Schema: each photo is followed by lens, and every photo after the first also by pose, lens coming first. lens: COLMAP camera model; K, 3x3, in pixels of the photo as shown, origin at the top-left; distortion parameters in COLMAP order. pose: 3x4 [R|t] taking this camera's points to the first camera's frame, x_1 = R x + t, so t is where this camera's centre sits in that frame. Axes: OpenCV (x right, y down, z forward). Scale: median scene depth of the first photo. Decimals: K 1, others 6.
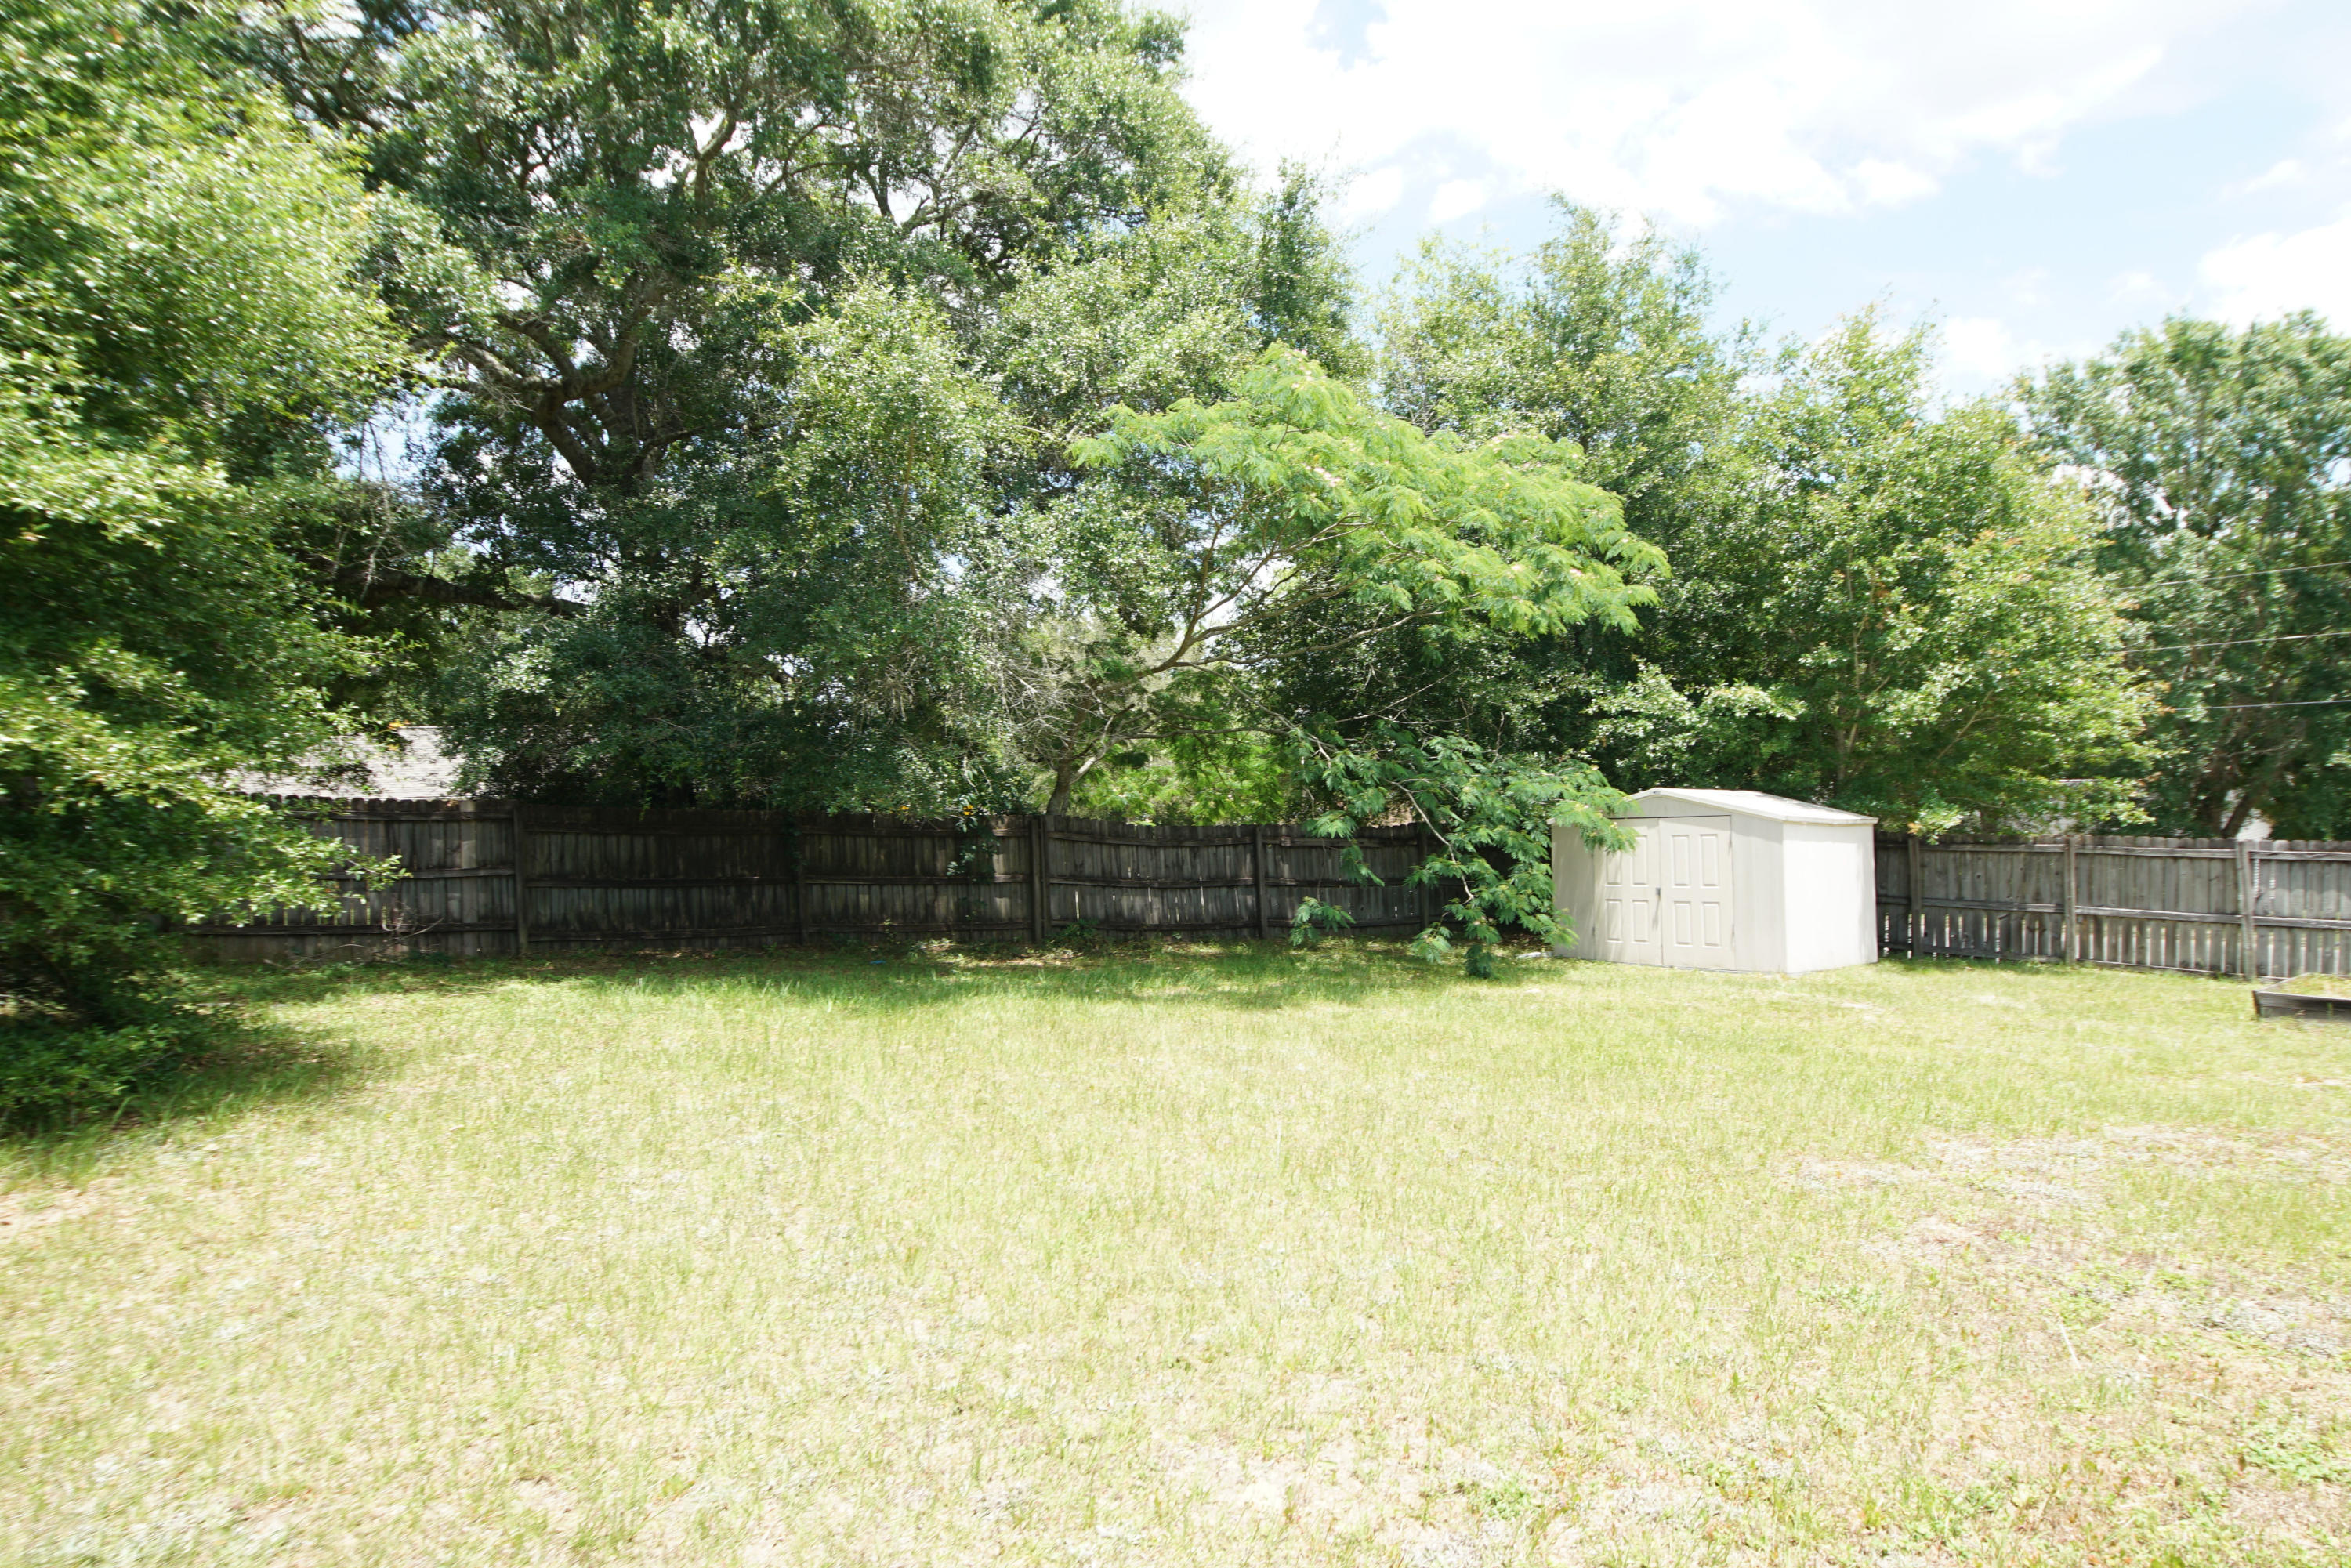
lens RADIAL K [[1261.0, 0, 1151.8], [0, 1261.0, 774.3], [0, 0, 1]] dist [0.040631, -0.037300]
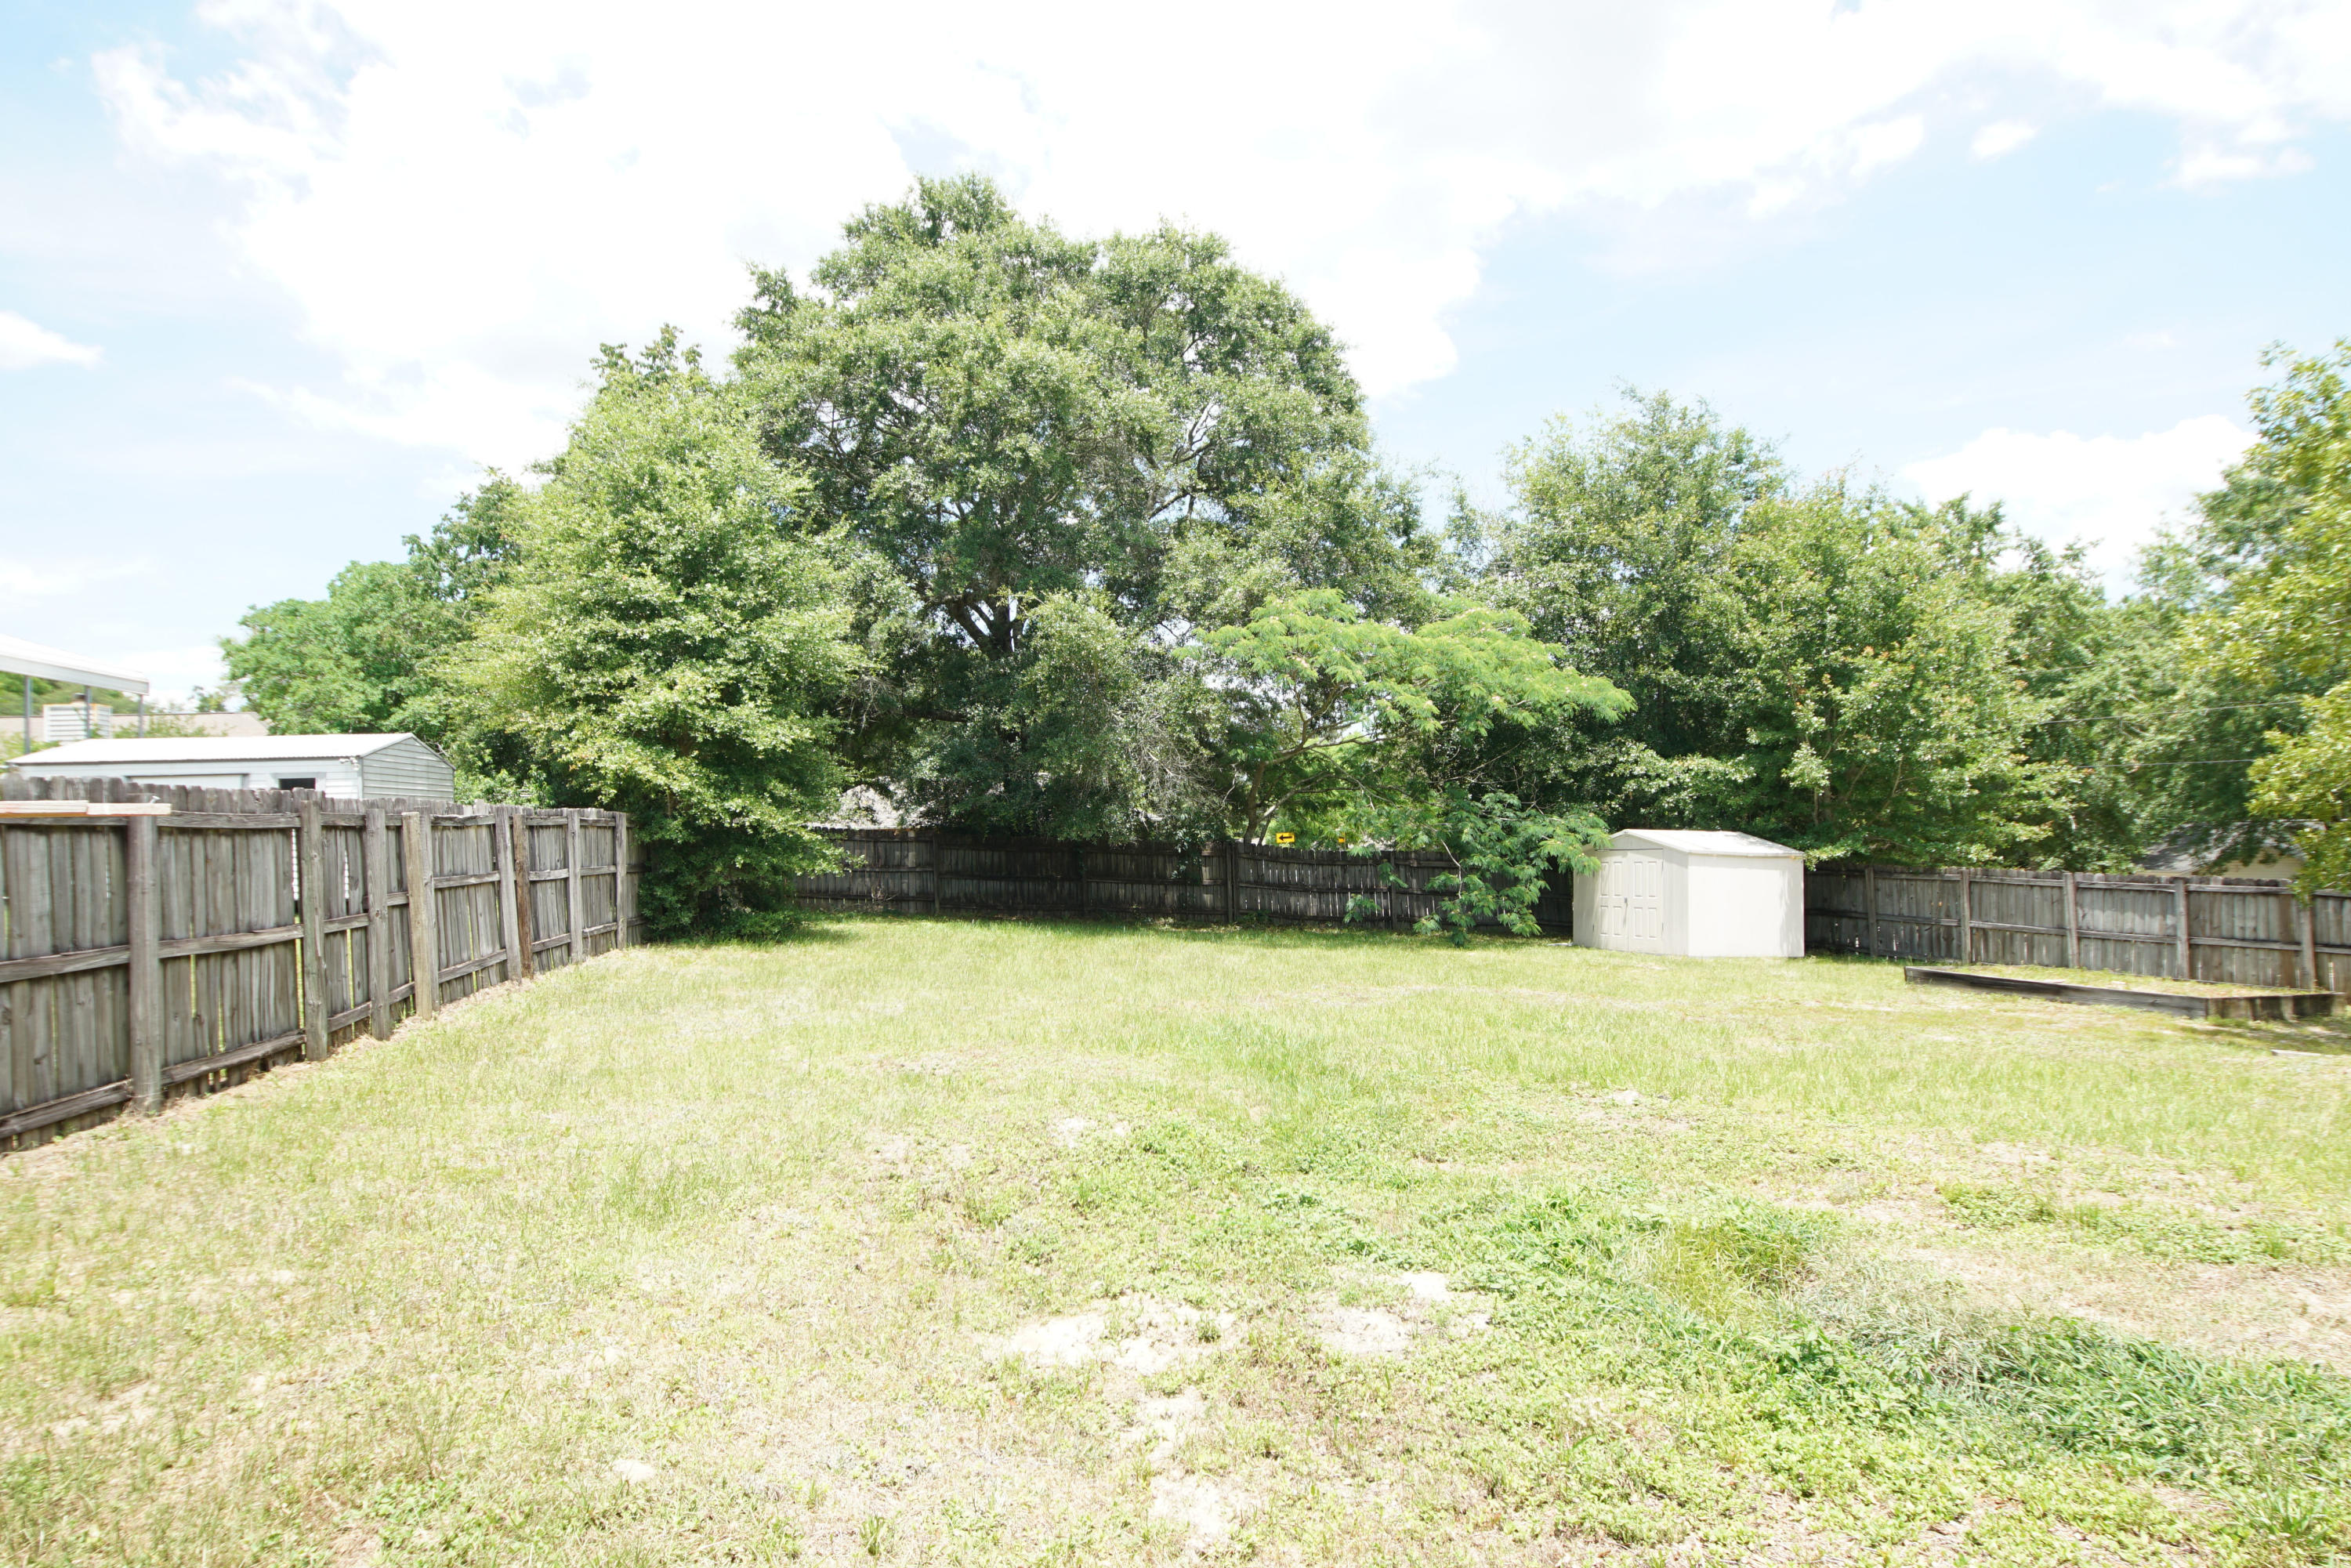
lens RADIAL K [[1261.0, 0, 1151.8], [0, 1261.0, 774.3], [0, 0, 1]] dist [0.040631, -0.037300]
pose [[0.937647, -0.006611, -0.347525, 0.405923], [-0.000821, 0.999774, -0.021233, -0.022094], [0.347587, 0.020194, 0.937430, -0.575345]]
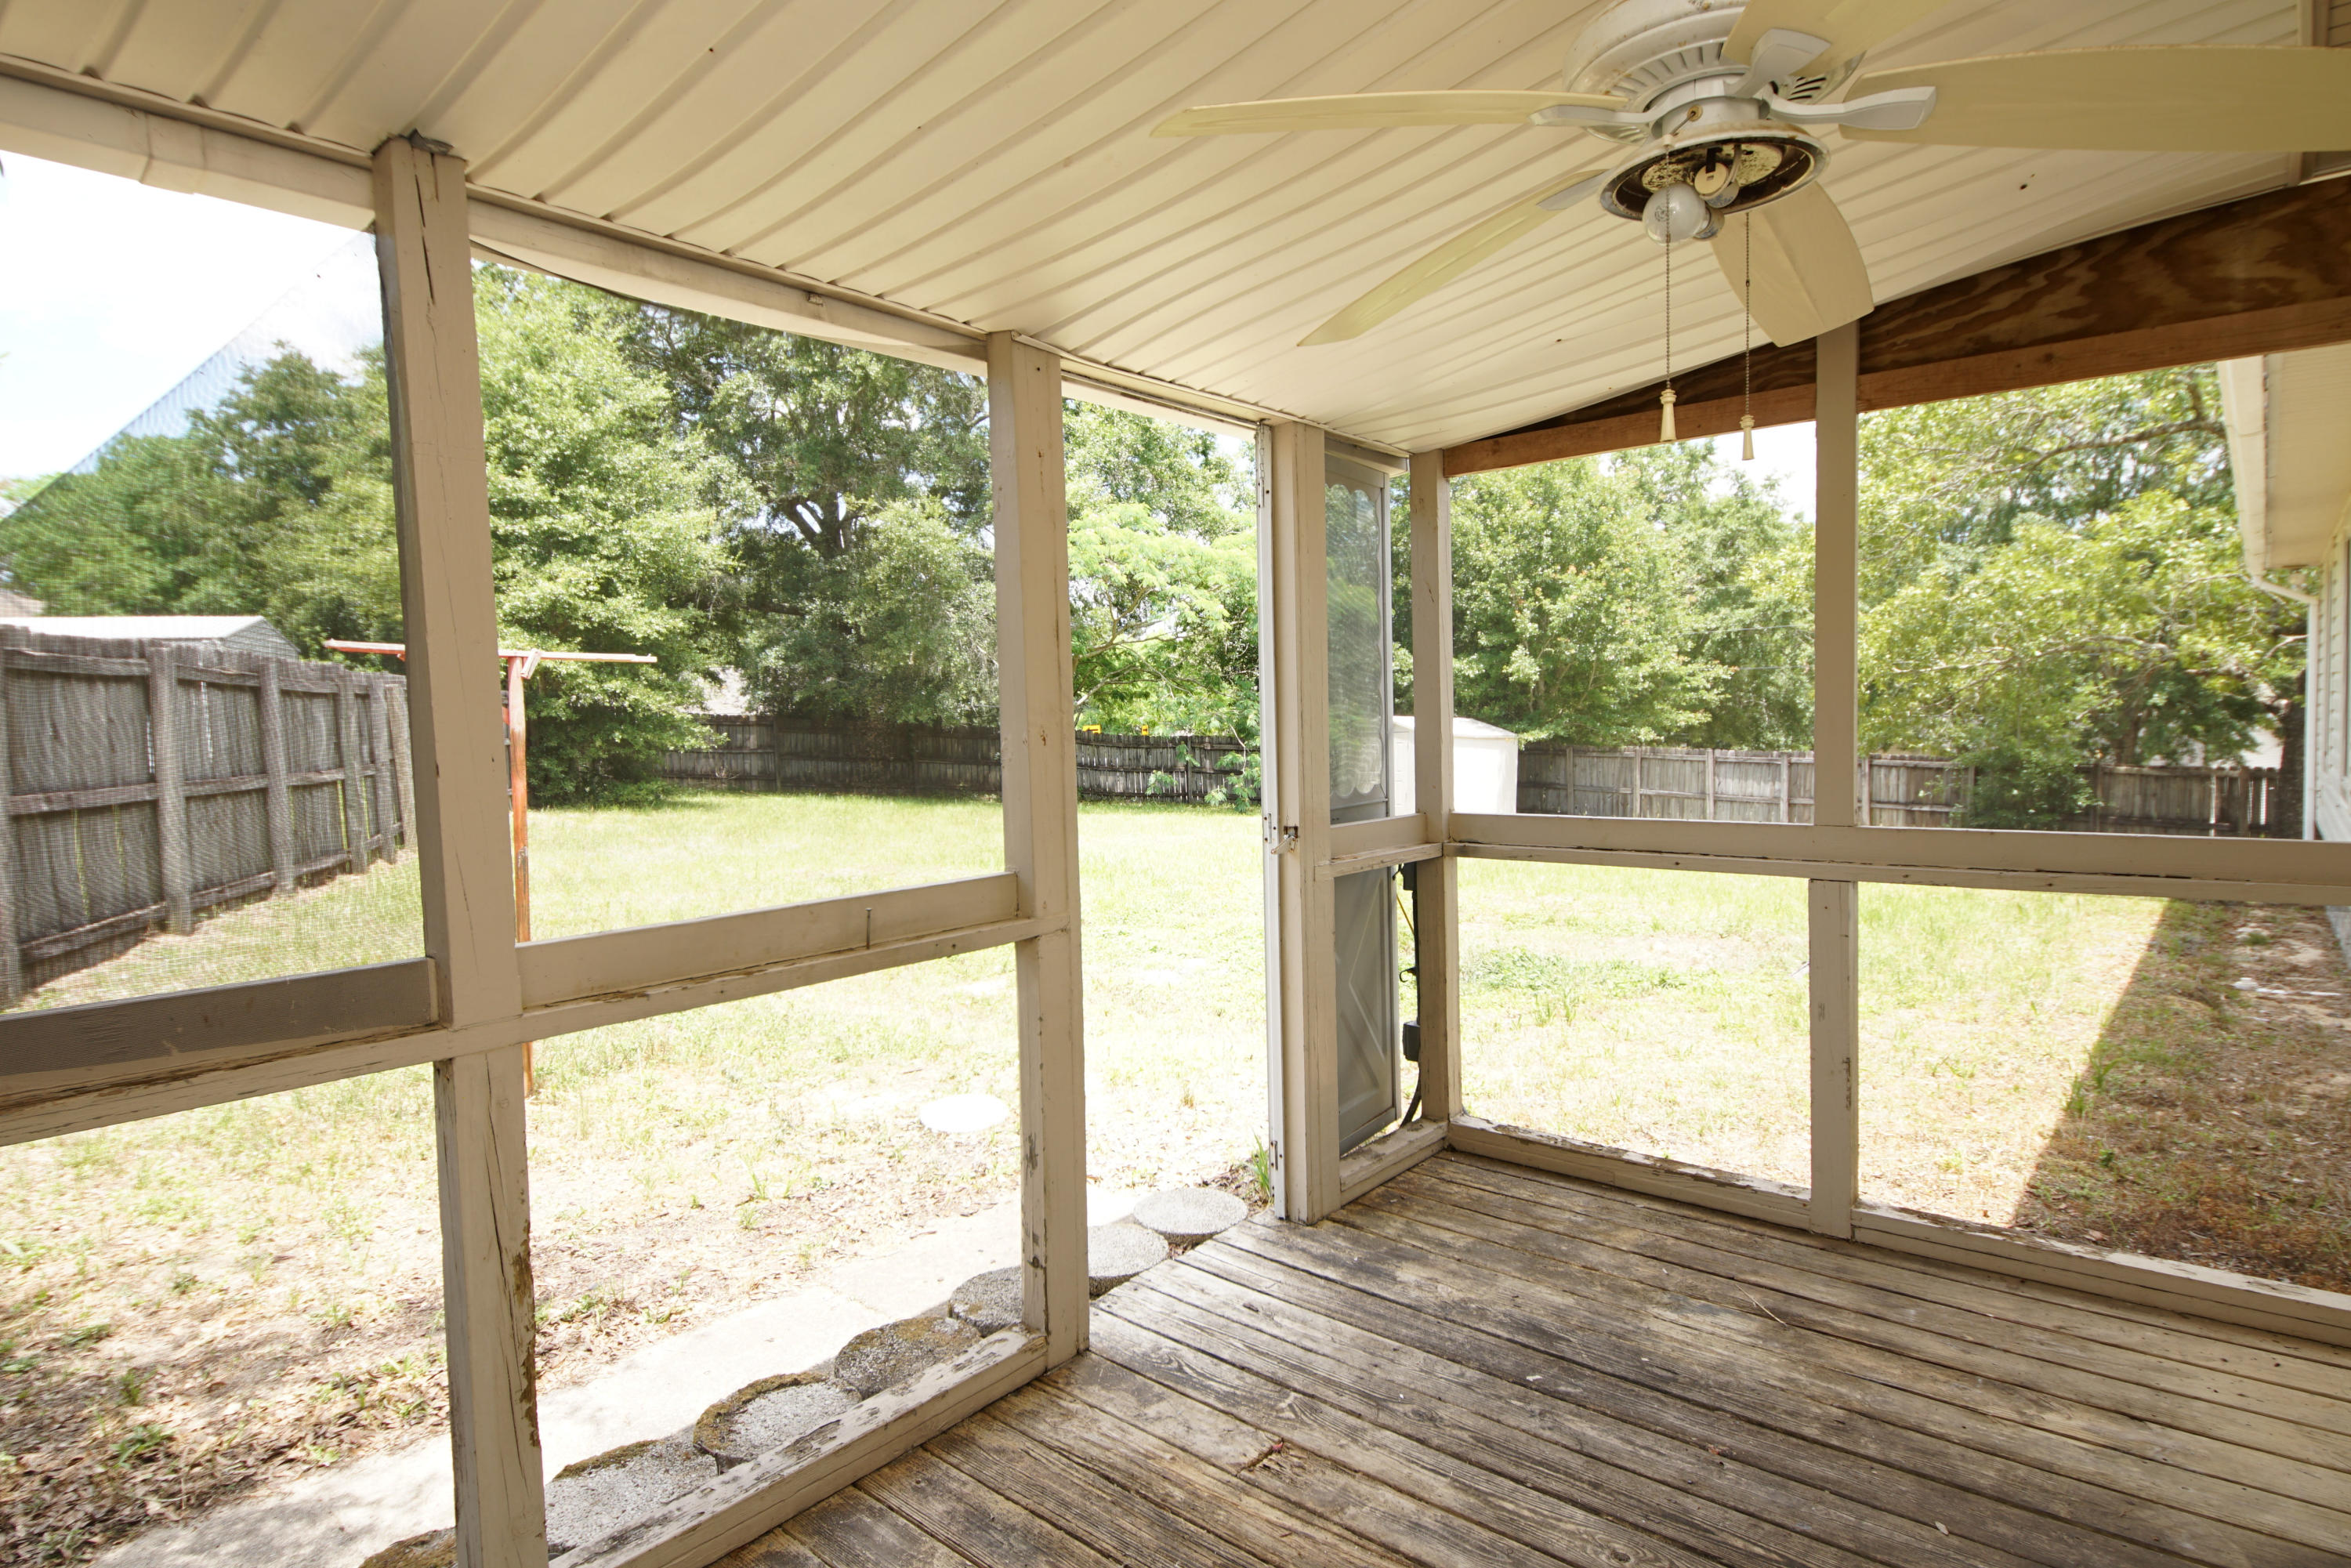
lens RADIAL K [[1261.0, 0, 1151.8], [0, 1261.0, 774.3], [0, 0, 1]] dist [0.040631, -0.037300]
pose [[0.979972, 0.019703, -0.198160, 0.448190], [-0.007871, 0.998148, 0.060323, -0.011850], [0.198982, -0.057555, 0.978312, -0.785333]]
